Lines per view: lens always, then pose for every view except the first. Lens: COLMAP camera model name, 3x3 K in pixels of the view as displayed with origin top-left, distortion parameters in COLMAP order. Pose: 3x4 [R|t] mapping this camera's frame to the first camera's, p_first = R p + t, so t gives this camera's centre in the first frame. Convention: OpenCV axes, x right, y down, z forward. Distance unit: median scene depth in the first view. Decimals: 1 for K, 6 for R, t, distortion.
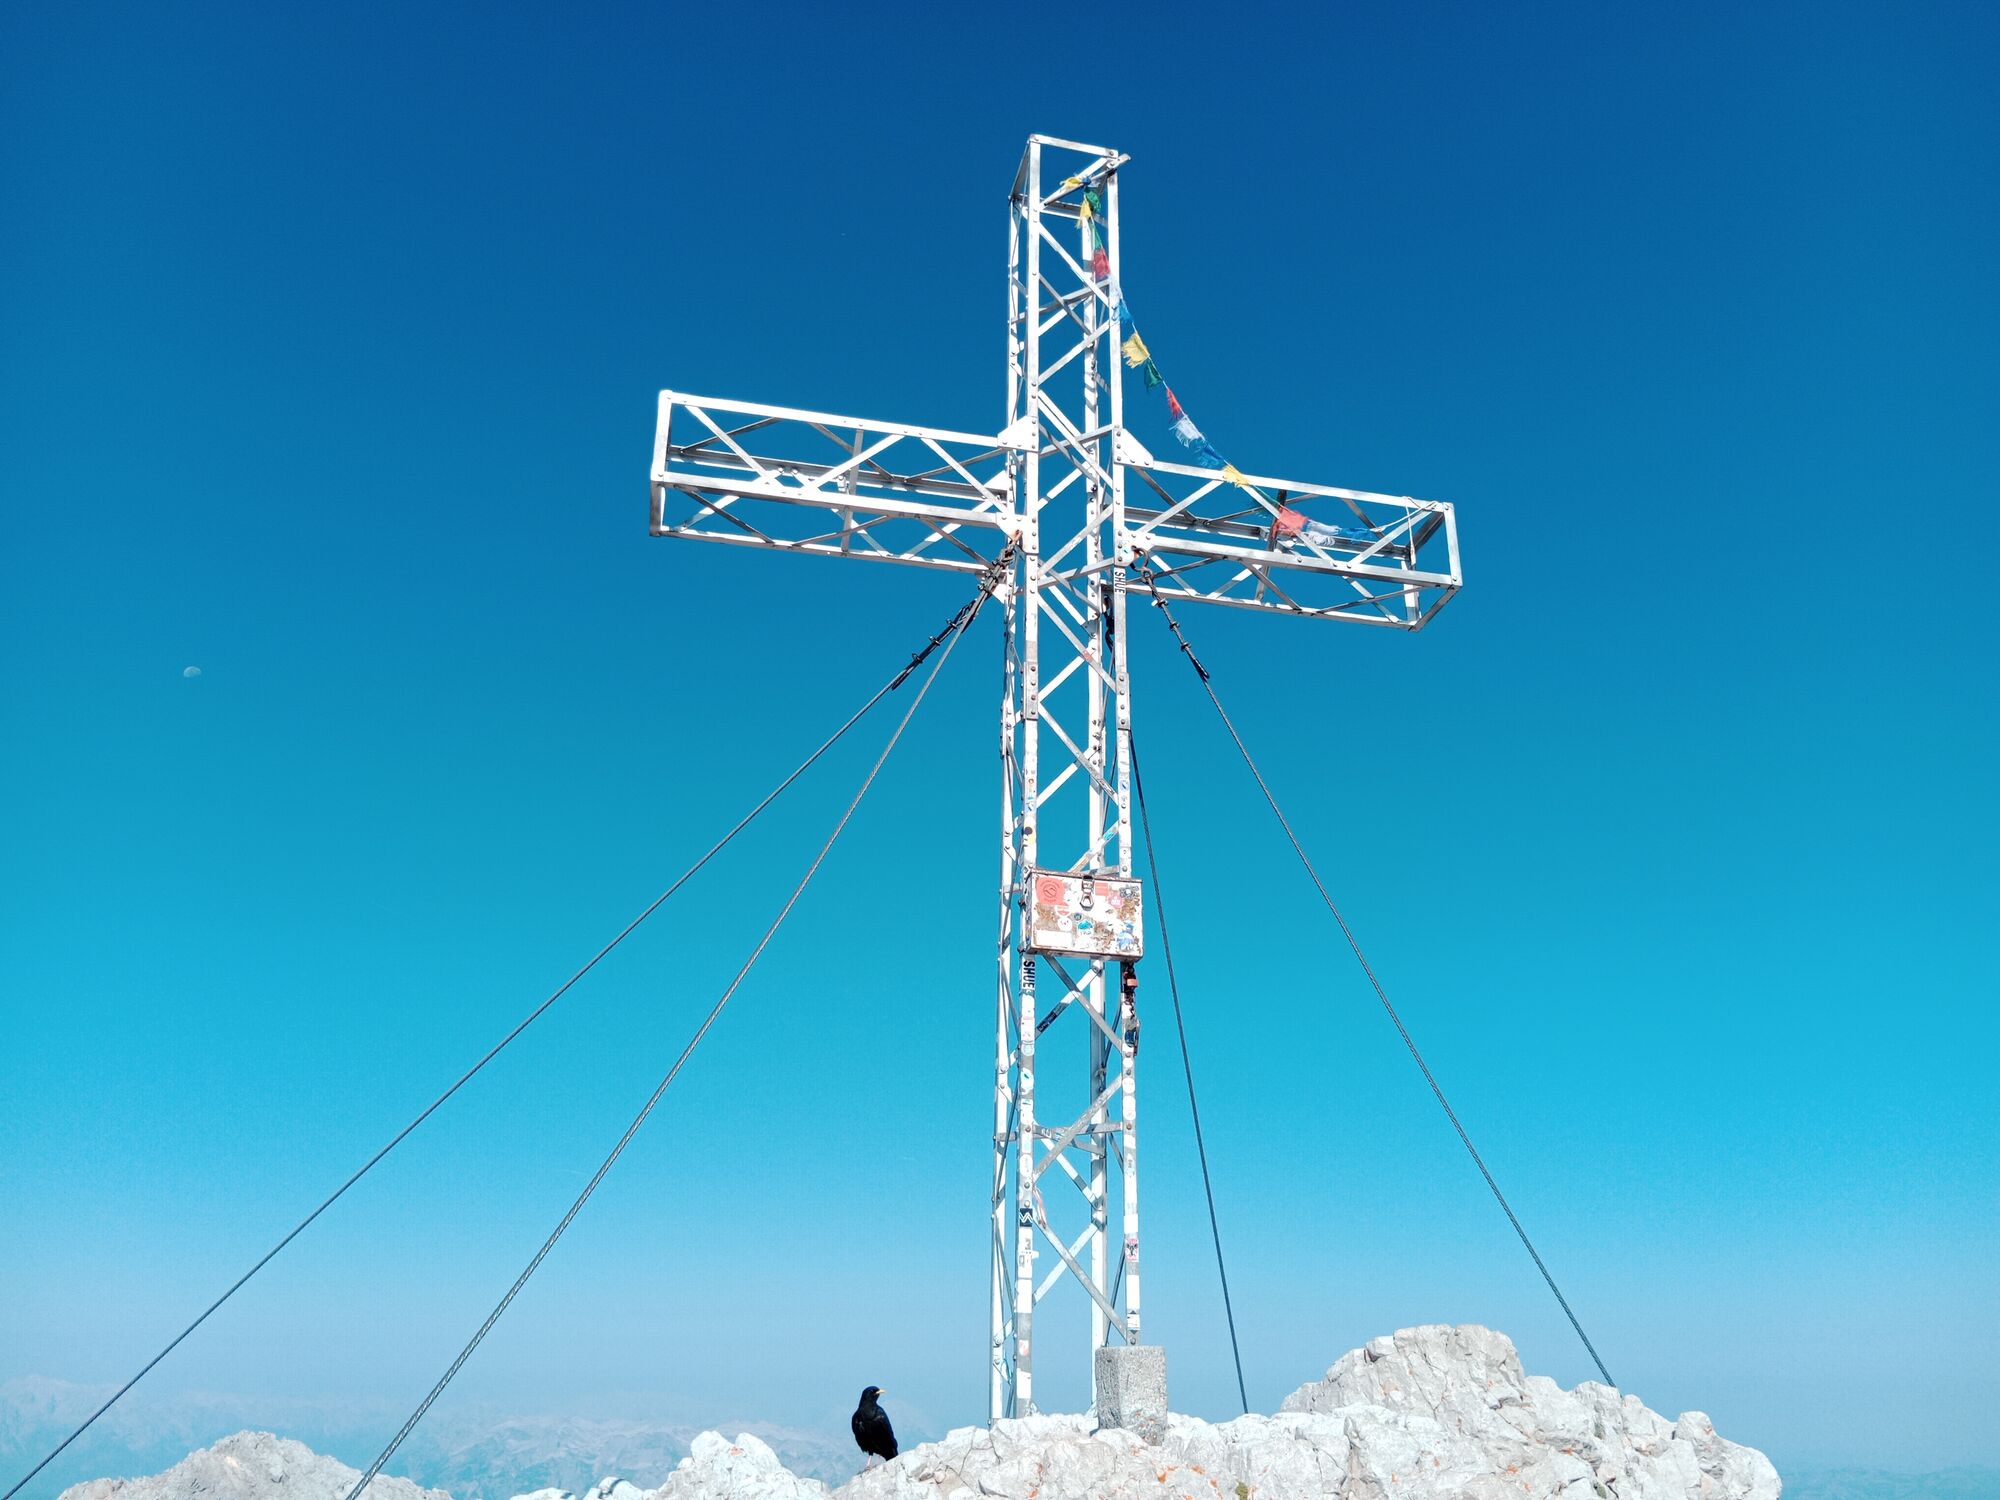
lens RADIAL K [[1562.9, 0, 1000.1], [0, 1562.9, 742.4], [0, 0, 1]] dist [0.114526, -0.205540]
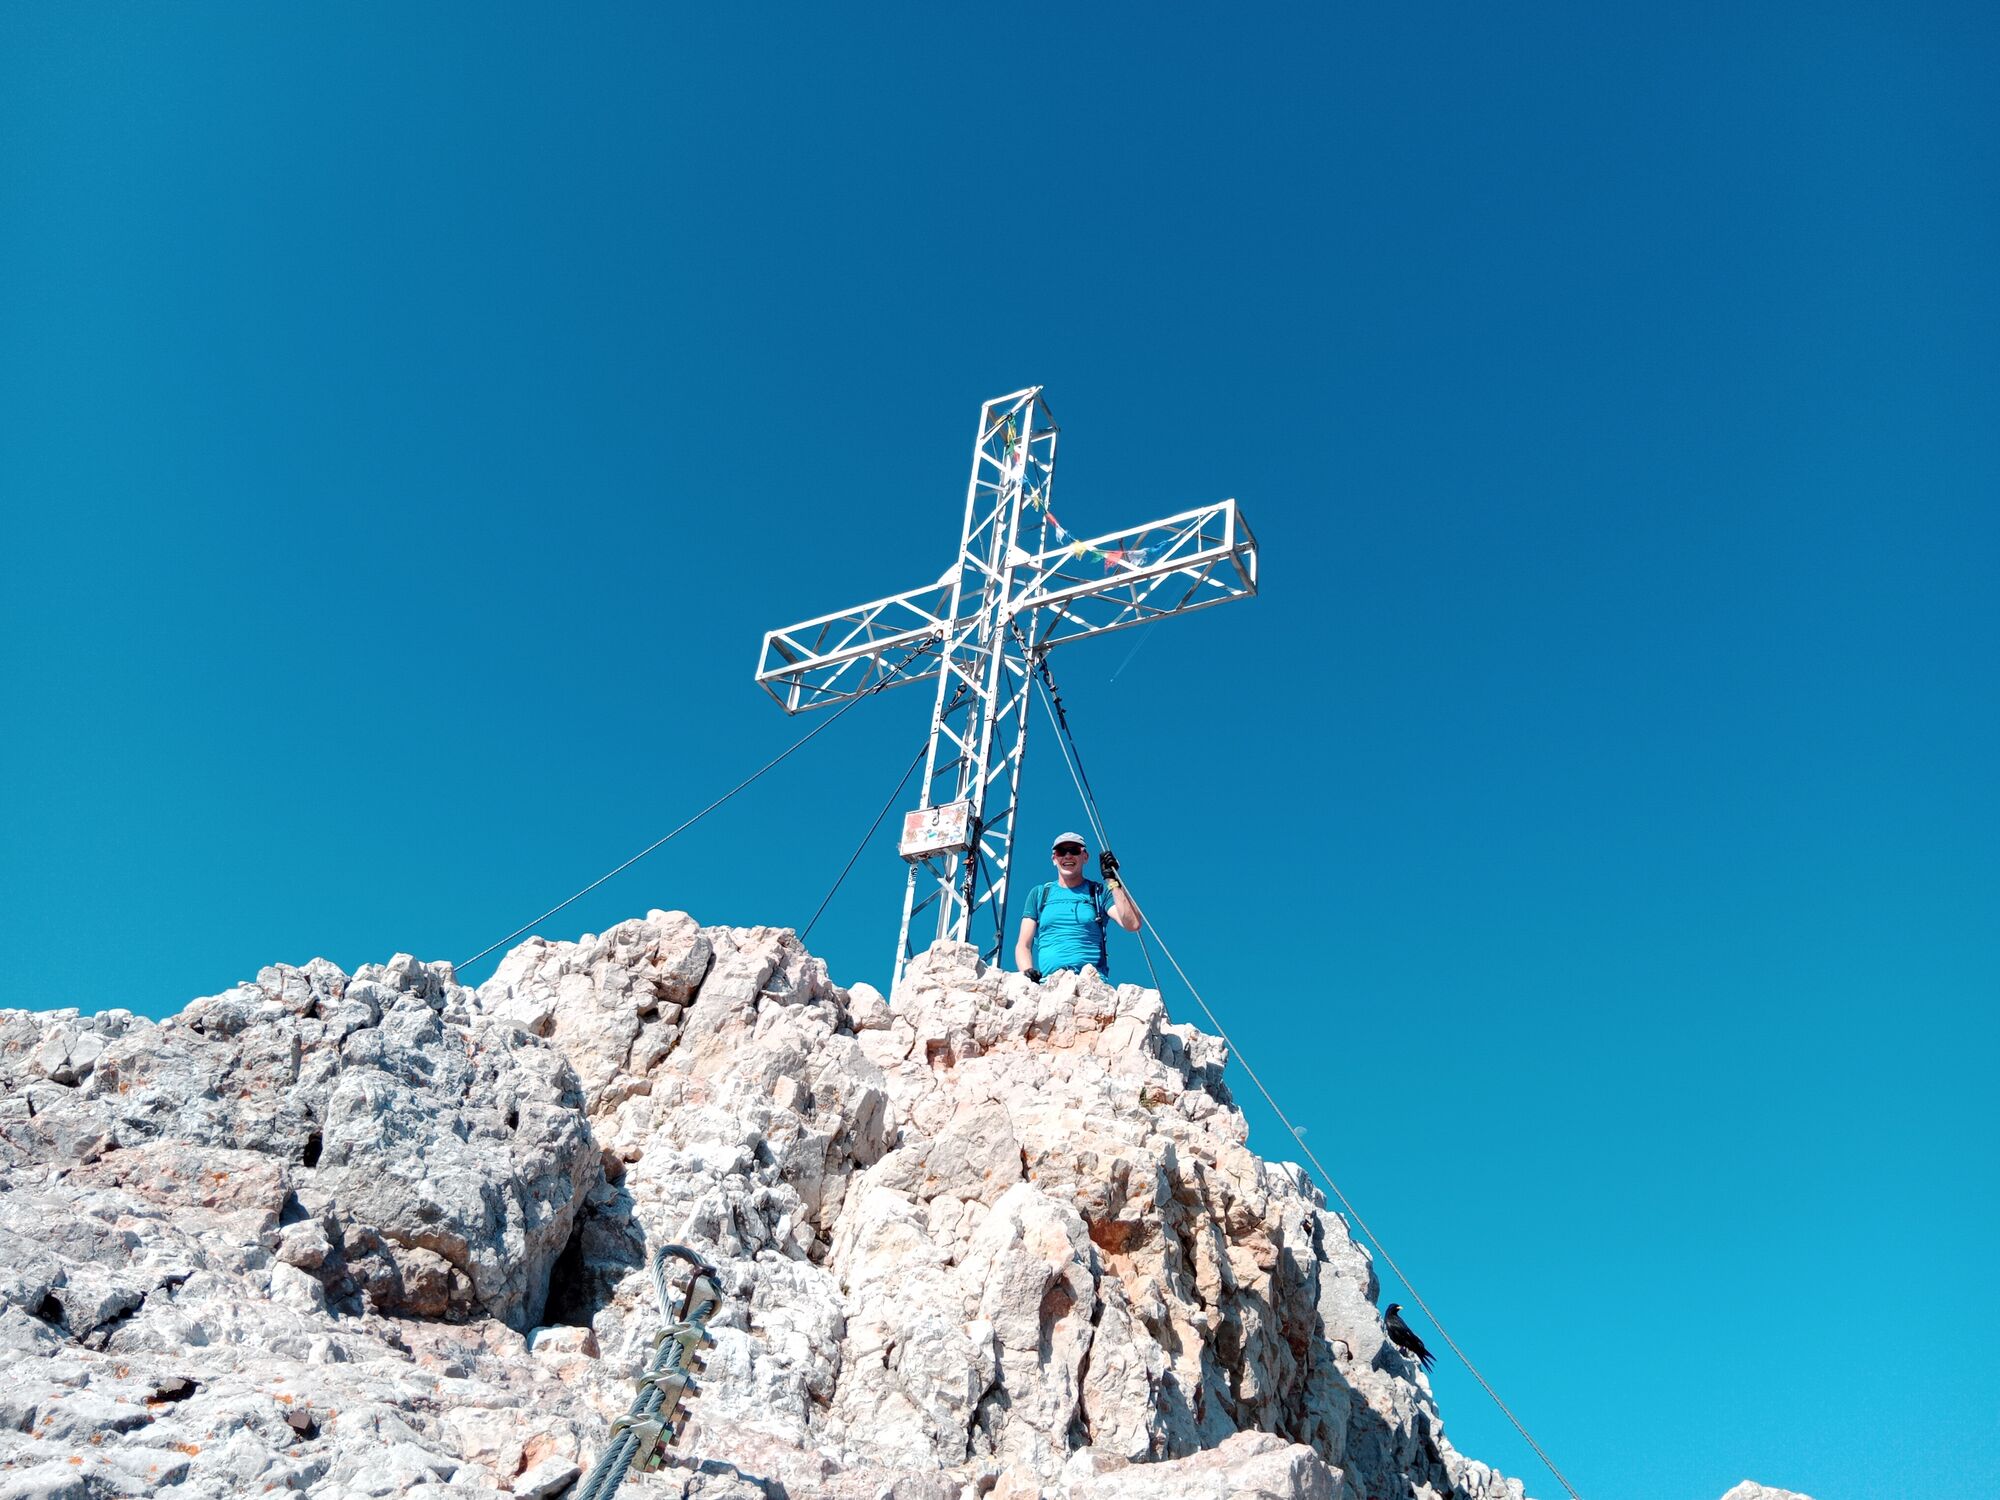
lens RADIAL K [[1539.2, 0, 1011.7], [0, 1539.2, 741.6], [0, 0, 1]] dist [0.111995, -0.181459]
pose [[0.768345, -0.336005, -0.544745, 0.870121], [0.197776, 0.934104, -0.297210, 0.443430], [0.608713, 0.120622, 0.784168, -0.162830]]
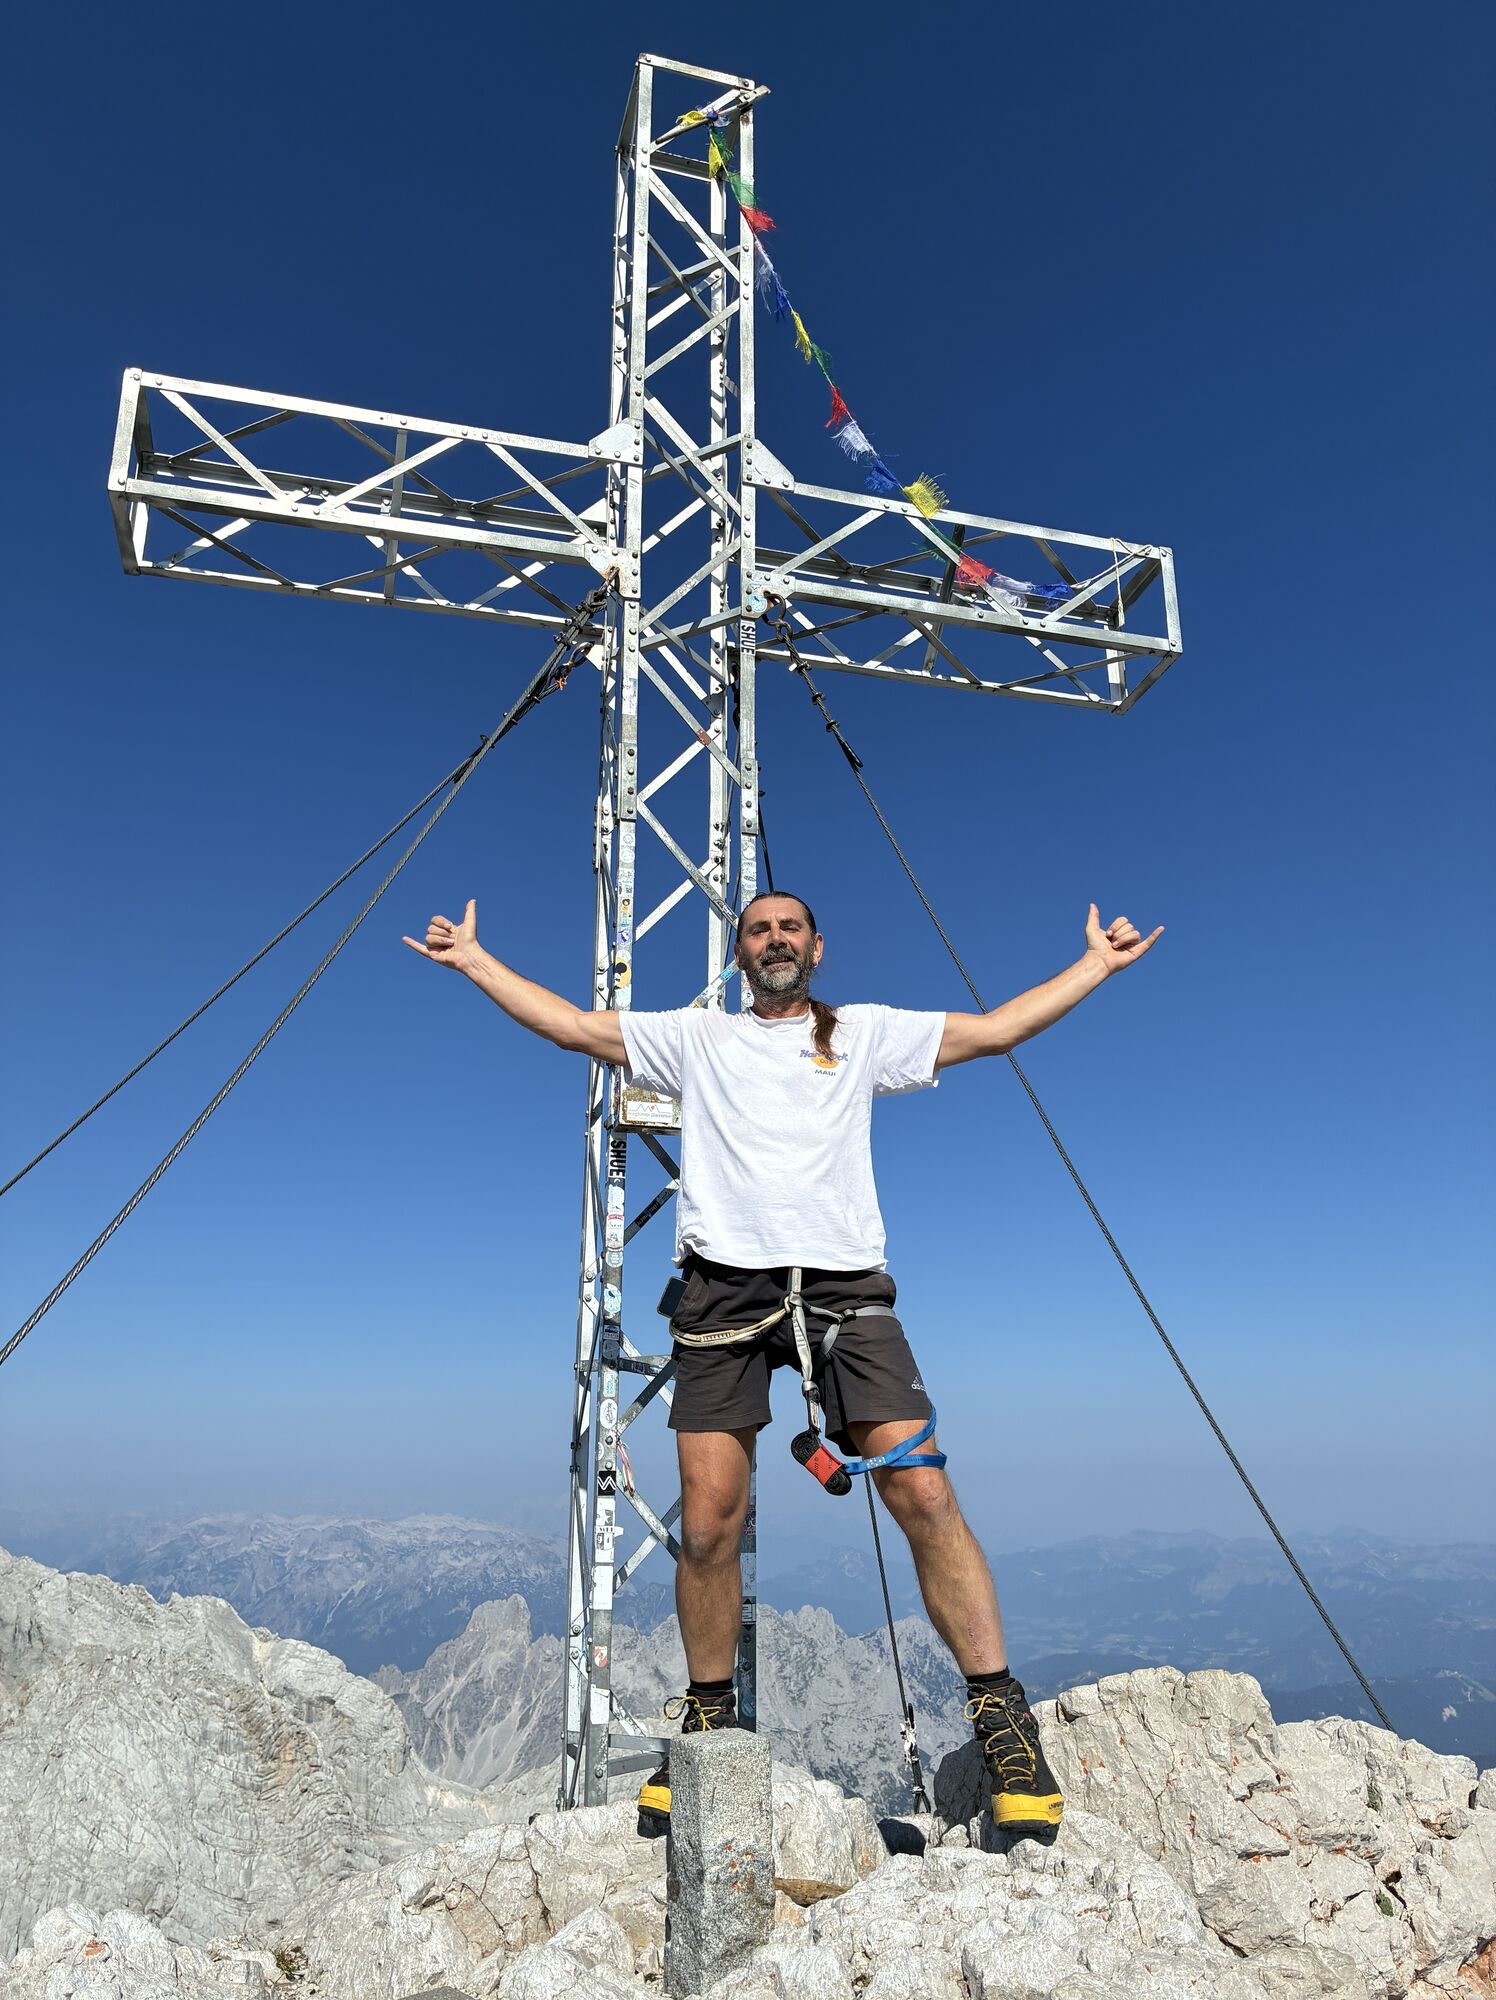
lens RADIAL K [[1537.2, 0, 744.9], [0, 1537.2, 1028.0], [0, 0, 1]] dist [0.092101, -0.150788]
pose [[0.998974, -0.004635, 0.045051, 0.039296], [-0.000229, 0.994219, 0.107374, 0.004889], [-0.045288, -0.107274, 0.993197, 0.226251]]
